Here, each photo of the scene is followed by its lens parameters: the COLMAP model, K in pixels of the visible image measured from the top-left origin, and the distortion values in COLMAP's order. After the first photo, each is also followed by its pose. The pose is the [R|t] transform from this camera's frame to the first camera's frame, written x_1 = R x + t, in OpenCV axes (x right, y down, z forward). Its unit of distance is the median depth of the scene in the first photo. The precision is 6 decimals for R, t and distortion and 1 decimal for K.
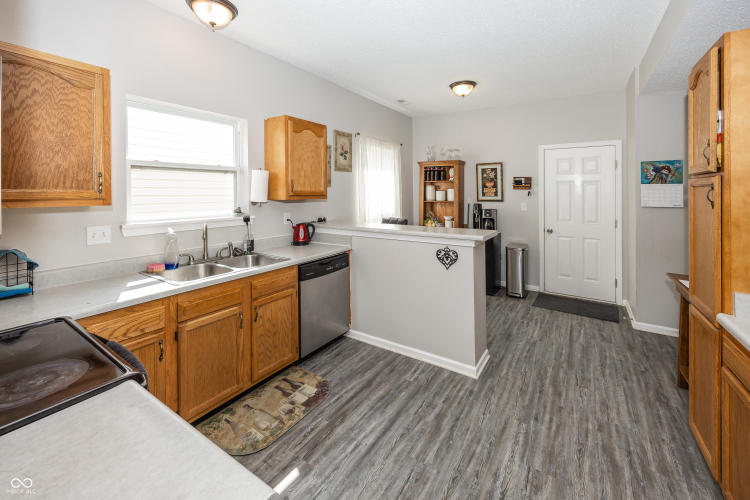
lens RADIAL K [[309.7, 0, 380.8], [0, 309.7, 195.3], [0, 0, 1]] dist [-0.000158, -0.000027]
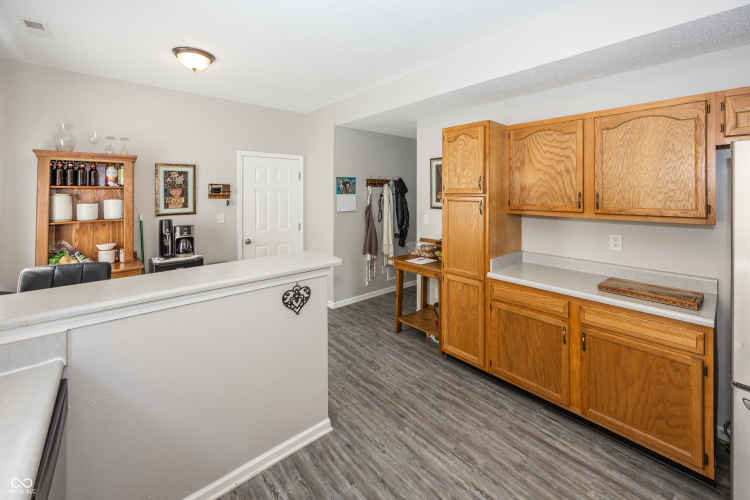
lens RADIAL K [[311.6, 0, 375.7], [0, 311.6, 188.2], [0, 0, 1]] dist [0.000220, 0.000087]
pose [[0.274043, 0.007791, 0.961686, -0.368898], [0.015811, 0.999796, -0.012605, -0.042436], [-0.961587, 0.018660, 0.273864, 0.489376]]
